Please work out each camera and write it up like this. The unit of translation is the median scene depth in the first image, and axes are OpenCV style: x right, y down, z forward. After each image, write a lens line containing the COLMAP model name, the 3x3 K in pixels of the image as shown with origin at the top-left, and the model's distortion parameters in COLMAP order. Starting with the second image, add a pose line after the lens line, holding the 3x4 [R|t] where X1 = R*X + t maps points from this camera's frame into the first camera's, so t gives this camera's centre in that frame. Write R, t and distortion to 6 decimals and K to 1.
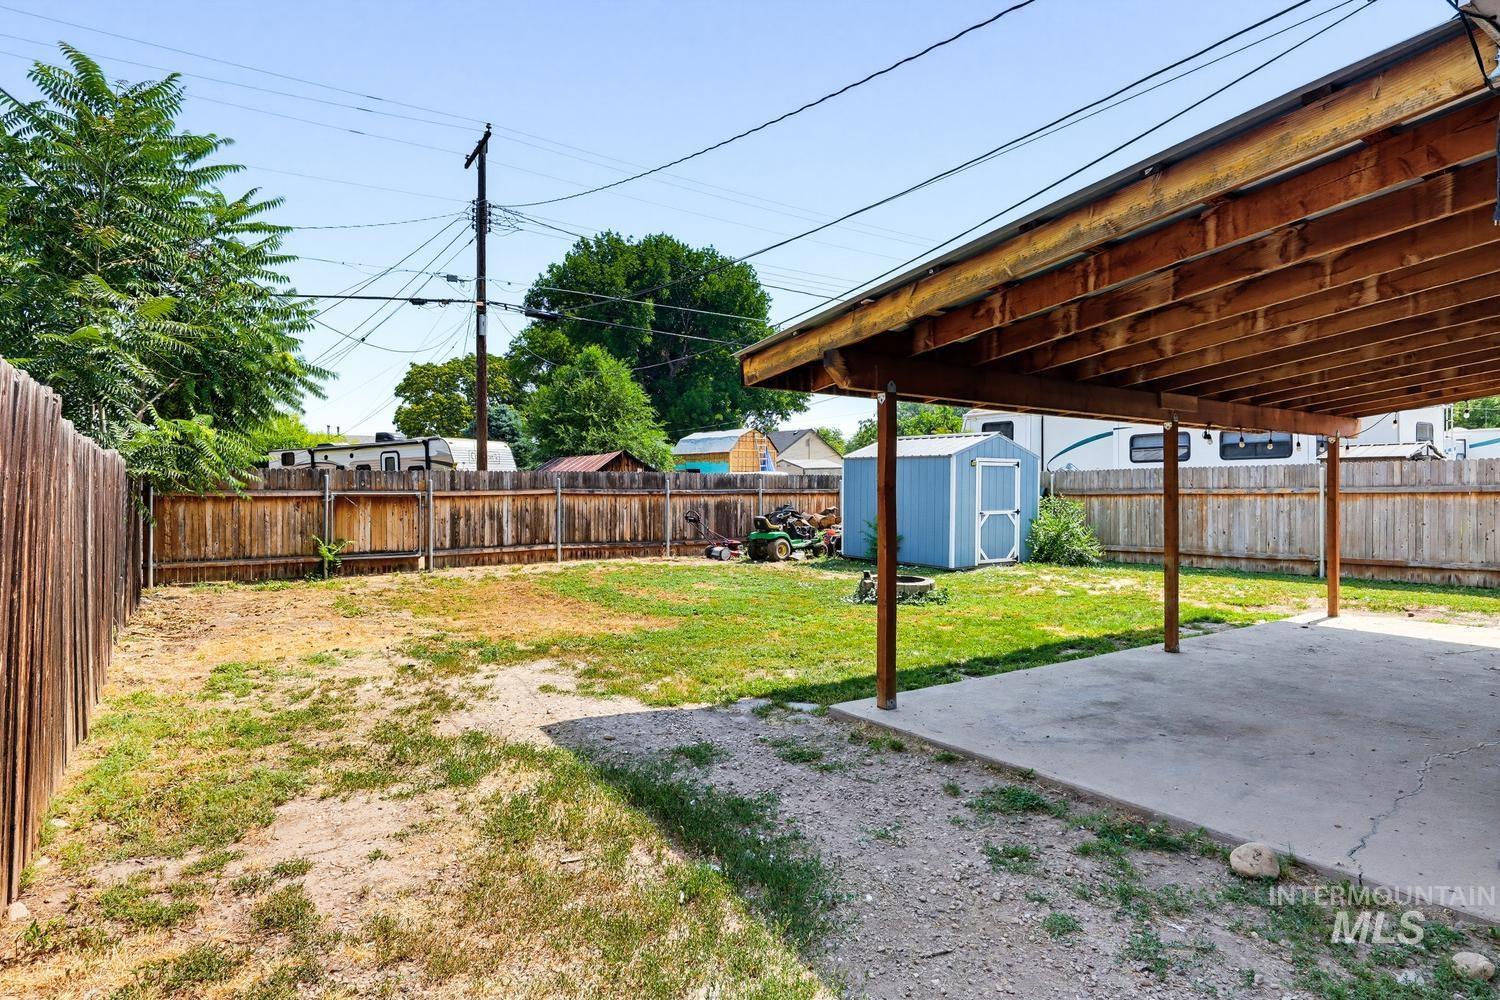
lens RADIAL K [[815.5, 0, 751.5], [0, 815.5, 485.3], [0, 0, 1]] dist [0.003703, 0.000375]
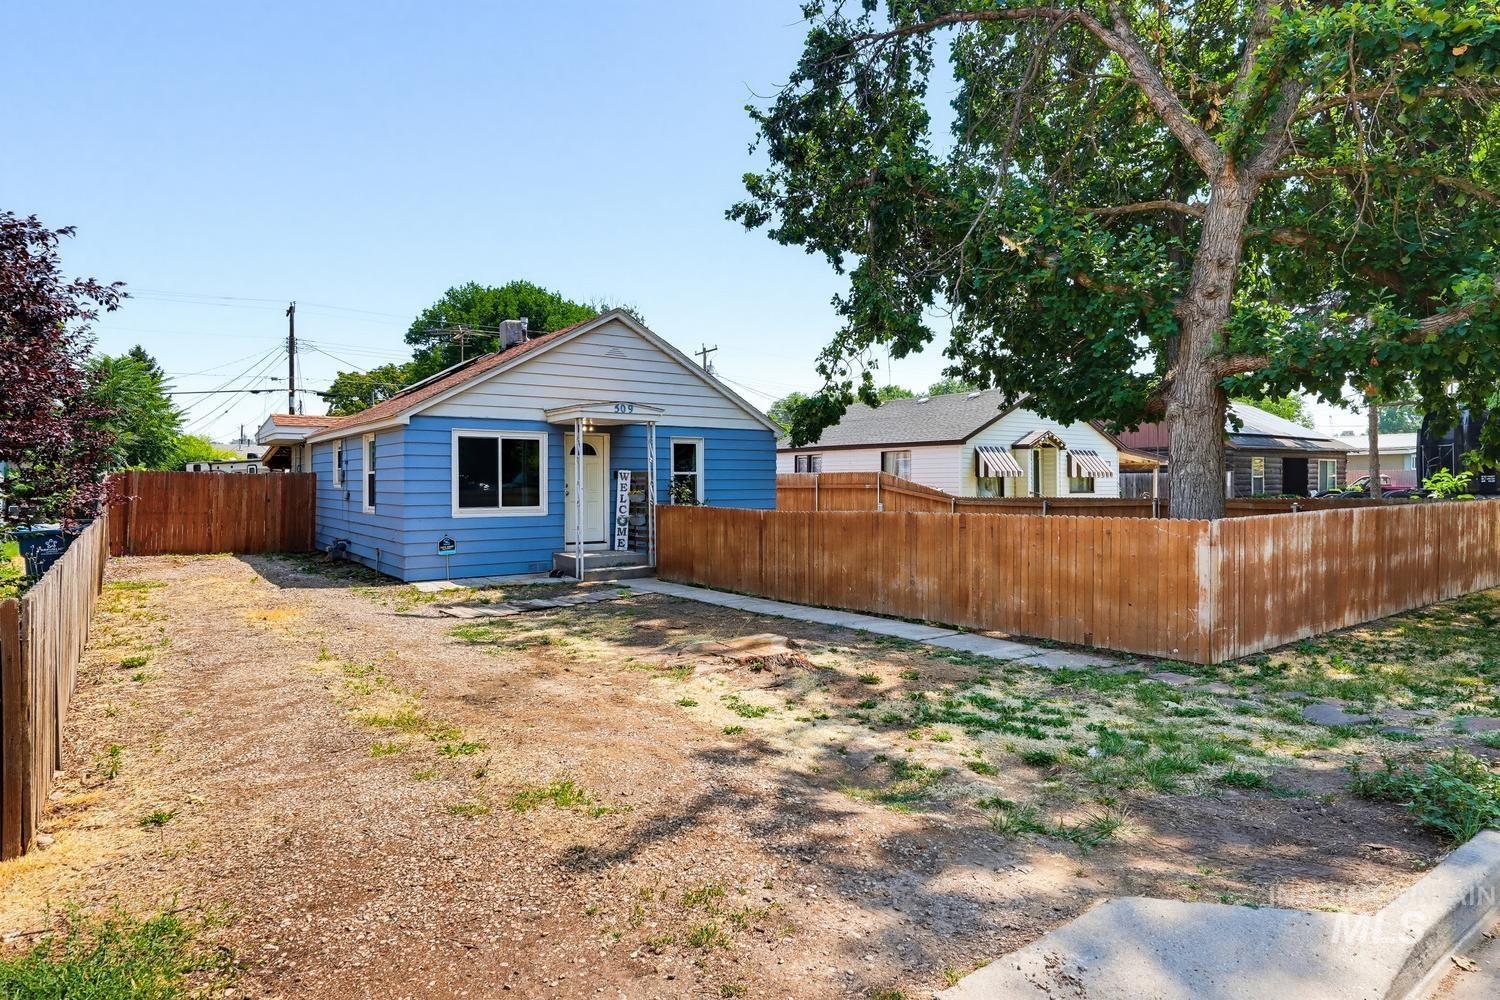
lens RADIAL K [[866.6, 0, 769.1], [0, 866.6, 481.5], [0, 0, 1]] dist [-0.000737, 0.000528]
pose [[0.999766, 0.000637, 0.021625, 0.945678], [-0.000767, 0.999982, 0.006005, -0.023276], [-0.021621, -0.006020, 0.999748, -1.354153]]
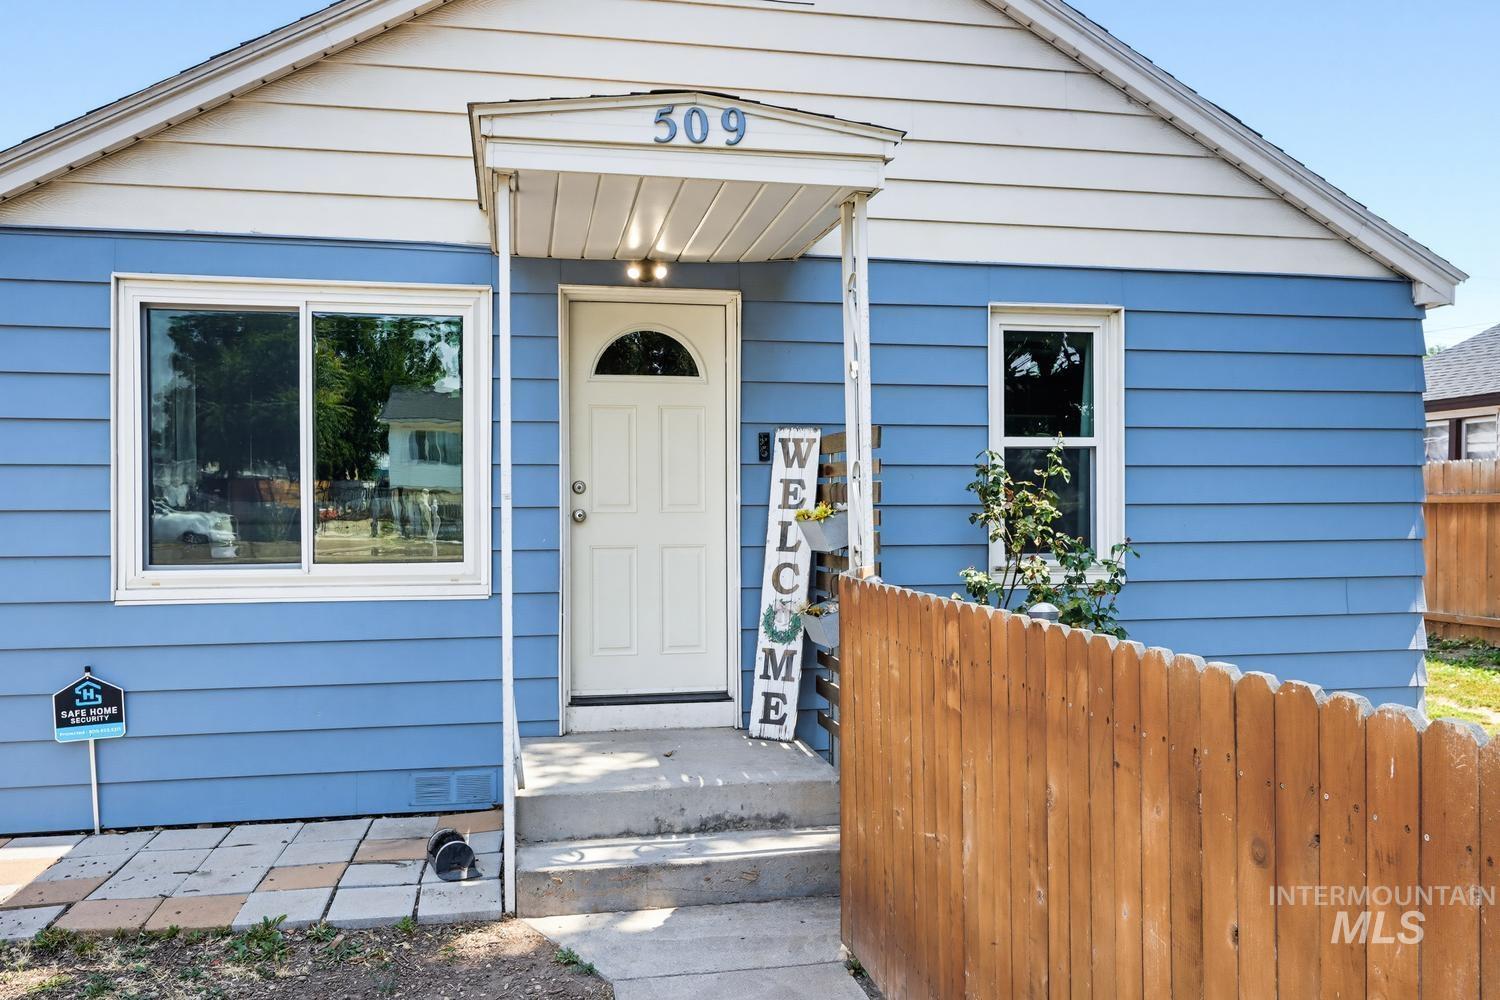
lens RADIAL K [[1142.5, 0, 744.7], [0, 1142.5, 499.5], [0, 0, 1]] dist [0.002311, 0.002660]
pose [[0.910513, -0.000493, -0.413481, 0.929643], [0.002887, 0.999982, 0.005165, -0.010360], [0.413471, -0.005896, 0.910498, -0.665982]]
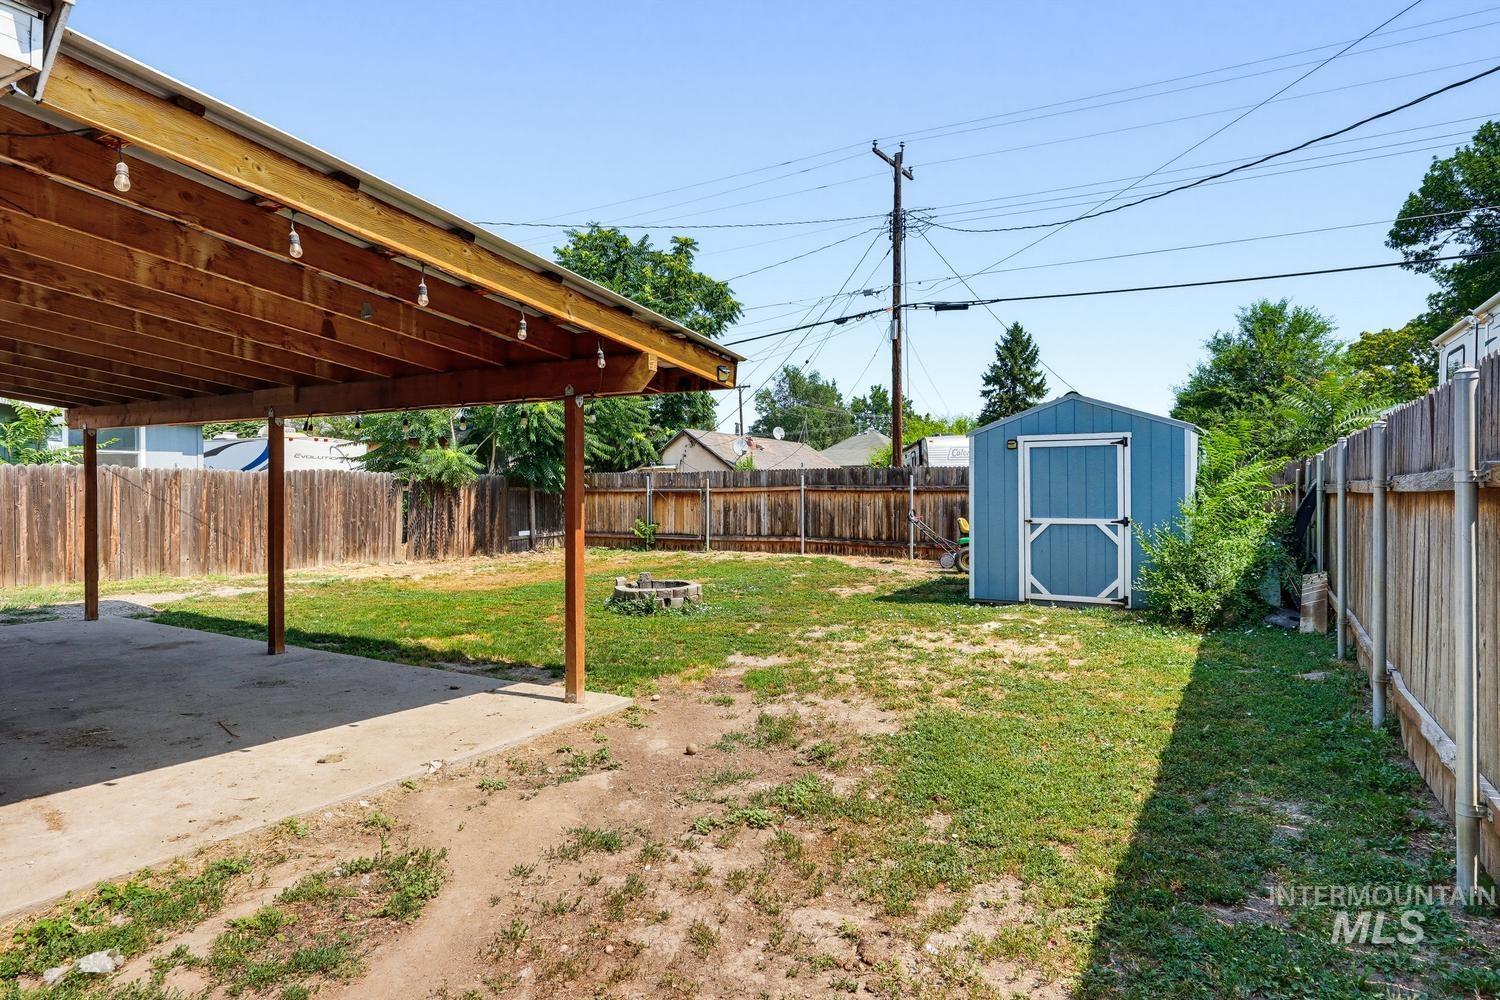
lens RADIAL K [[853.1, 0, 769.8], [0, 853.1, 491.7], [0, 0, 1]] dist [0.002536, 0.000556]
pose [[0.415651, 0.003083, -0.909519, 0.742788], [0.008899, 0.999933, 0.007457, 0.003584], [0.909481, -0.011193, 0.415595, 0.485936]]
